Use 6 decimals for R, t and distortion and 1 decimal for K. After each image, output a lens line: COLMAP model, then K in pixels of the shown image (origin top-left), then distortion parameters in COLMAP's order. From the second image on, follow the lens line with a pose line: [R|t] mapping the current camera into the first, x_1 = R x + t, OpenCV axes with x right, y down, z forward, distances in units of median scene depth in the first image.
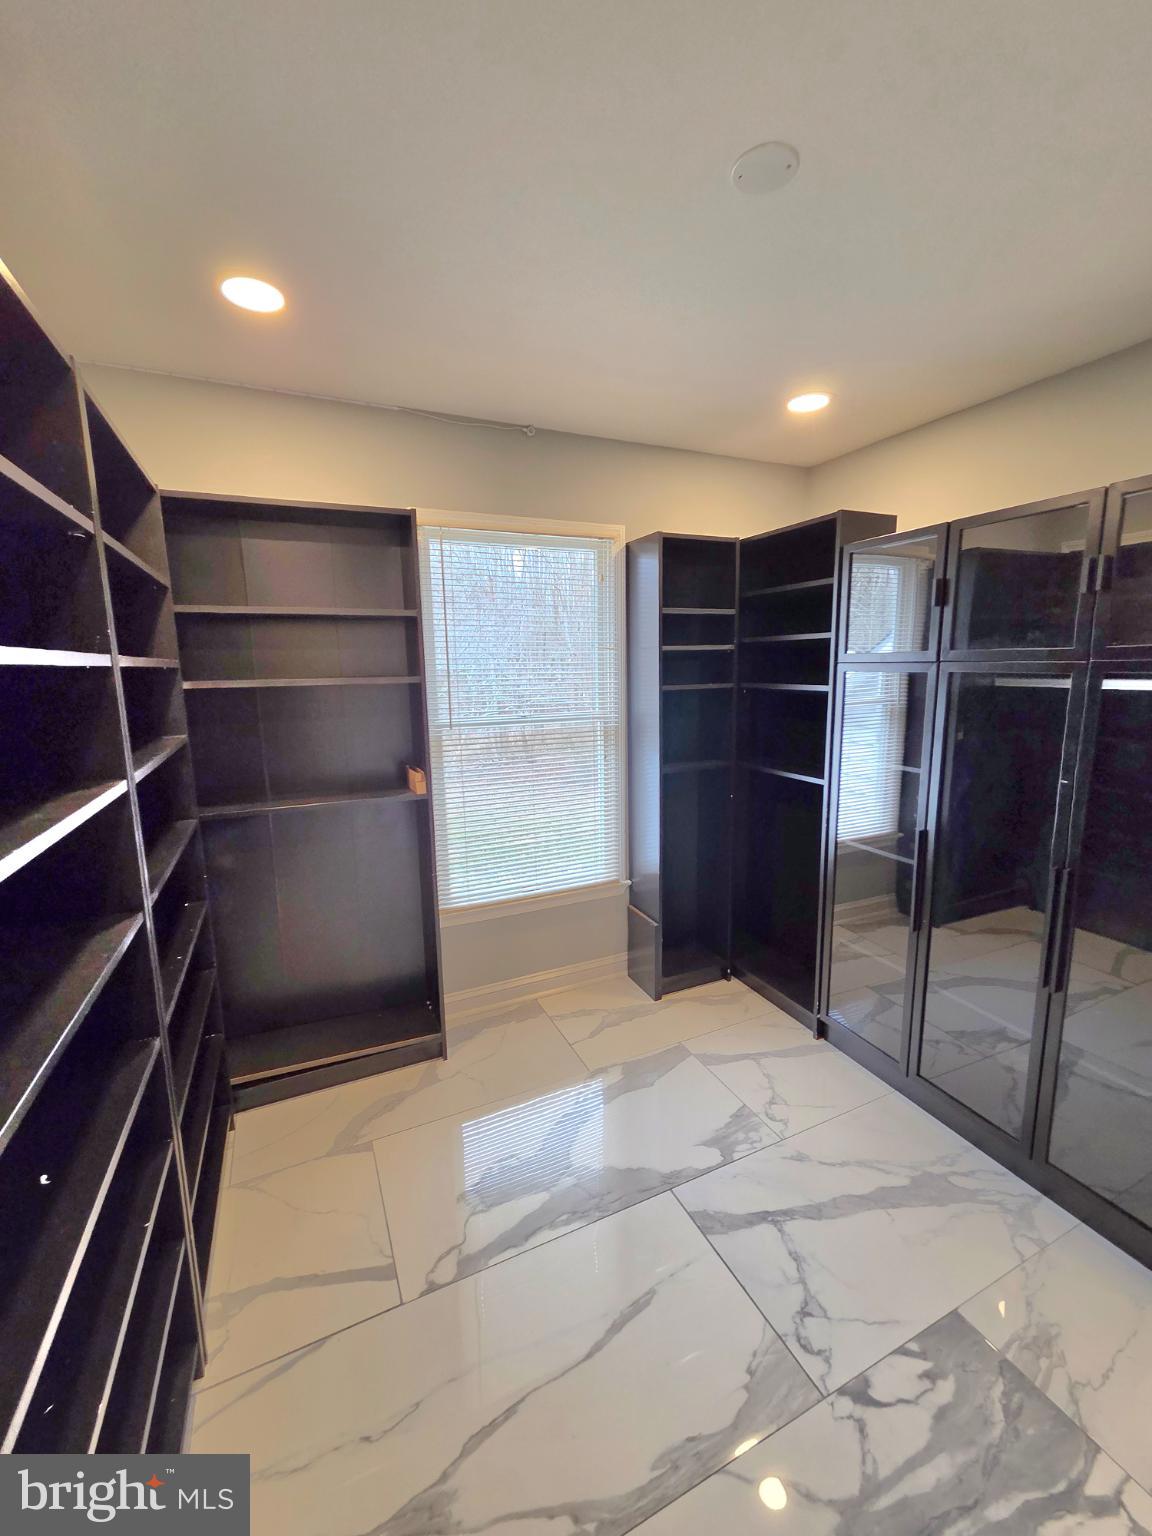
lens RADIAL K [[625.8, 0, 584.8], [0, 625.8, 768.4], [0, 0, 1]] dist [0.002193, -0.000066]
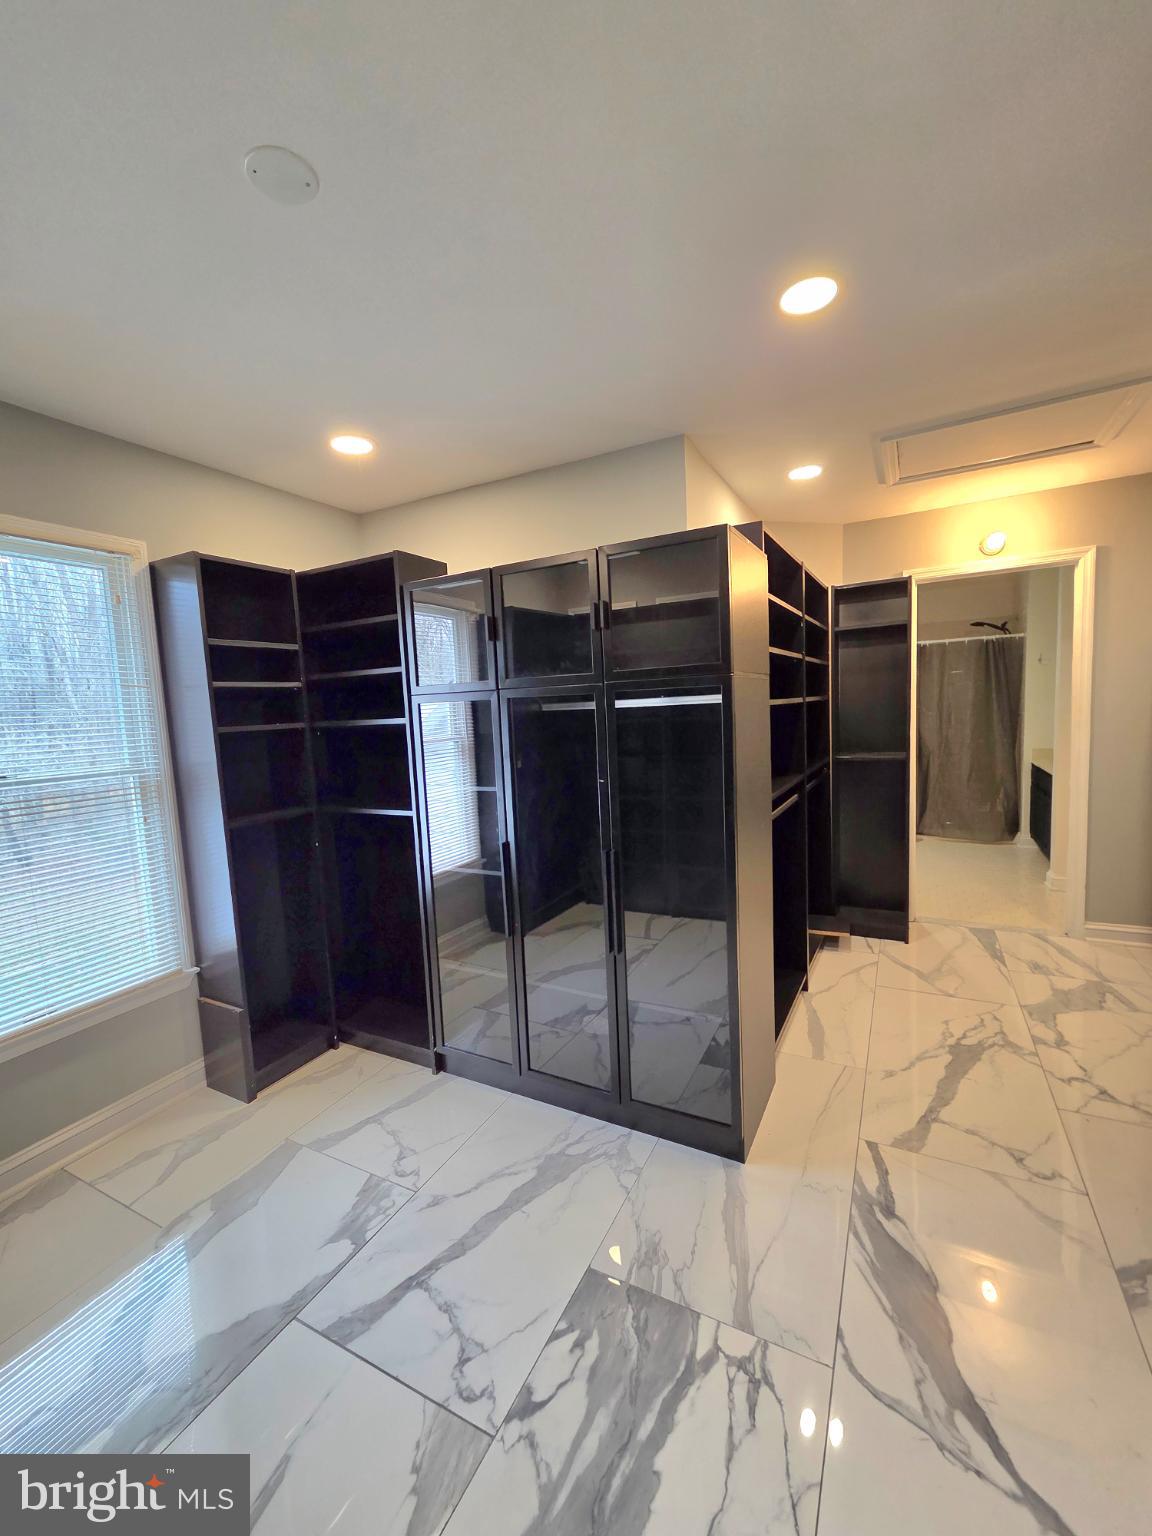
lens RADIAL K [[625.8, 0, 584.8], [0, 625.8, 768.4], [0, 0, 1]] dist [0.002193, -0.000066]
pose [[0.792594, -0.079795, 0.604507, -0.001401], [0.131952, 0.990354, -0.042281, 0.034531], [-0.595302, 0.113278, 0.795477, 0.028250]]
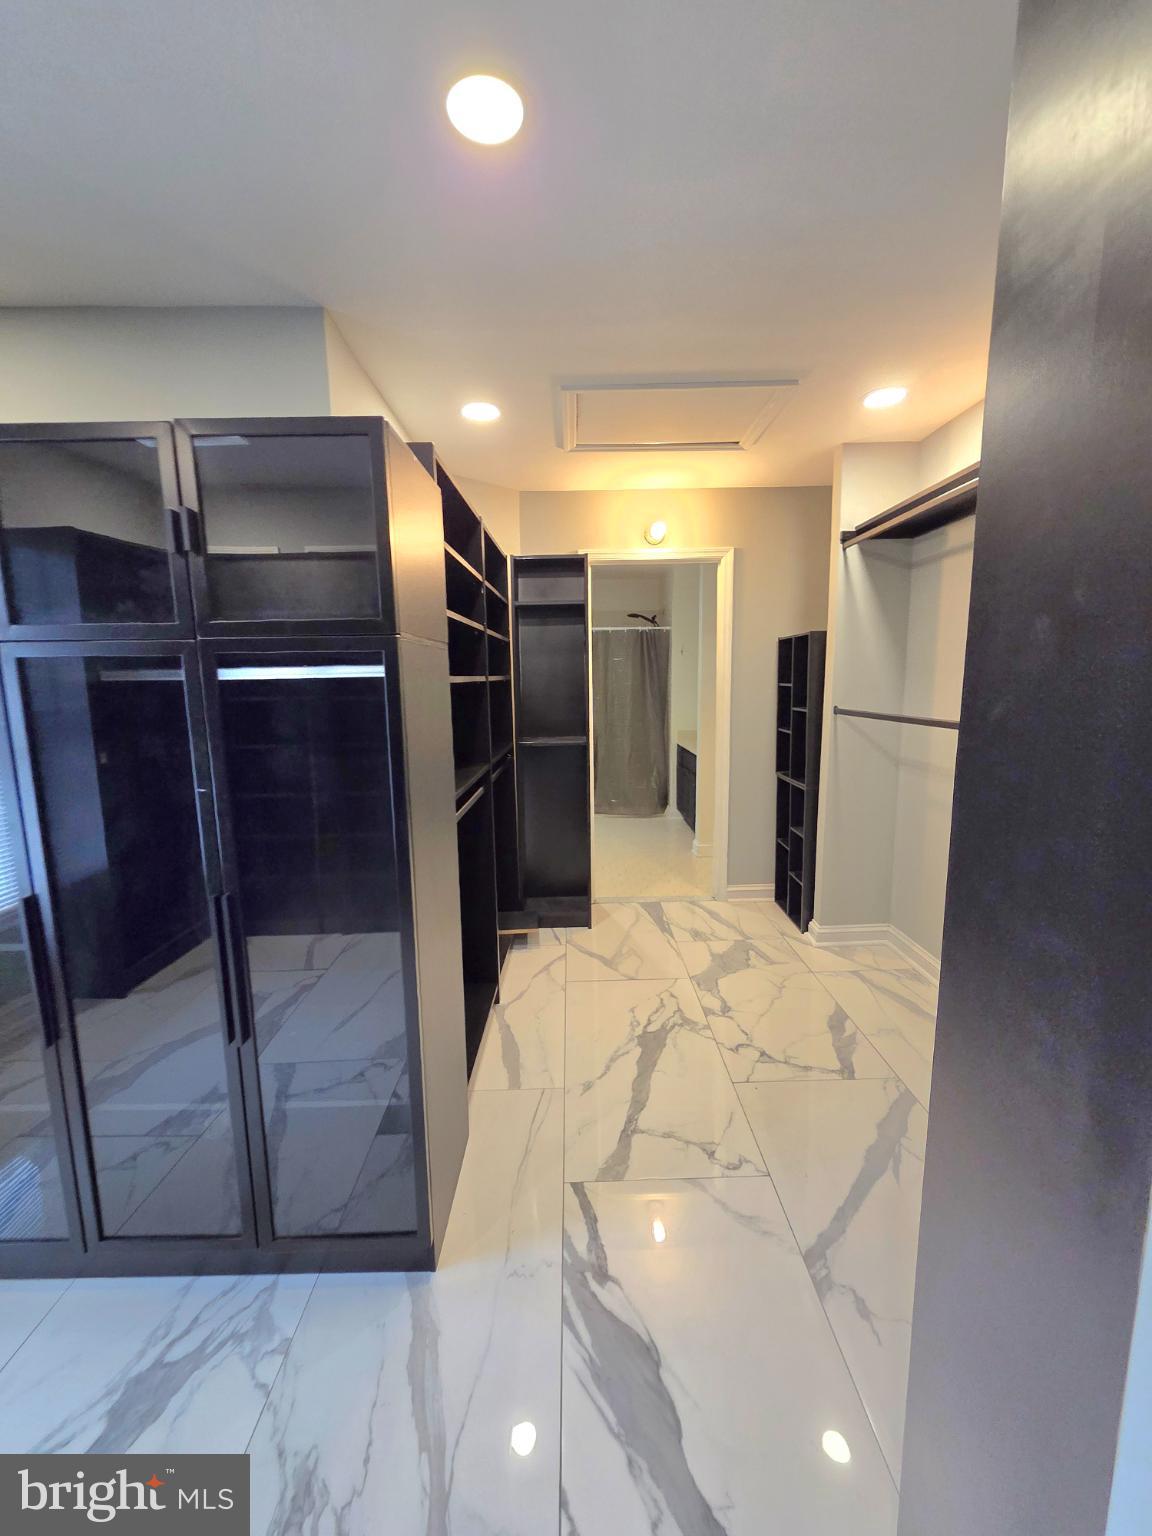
lens RADIAL K [[639.6, 0, 581.1], [0, 639.6, 778.1], [0, 0, 1]] dist [0.007742, 0.000033]
pose [[0.412279, -0.132078, 0.901433, 0.170525], [0.156248, 0.985027, 0.072865, 0.016368], [-0.897559, 0.110806, 0.426743, 0.156991]]
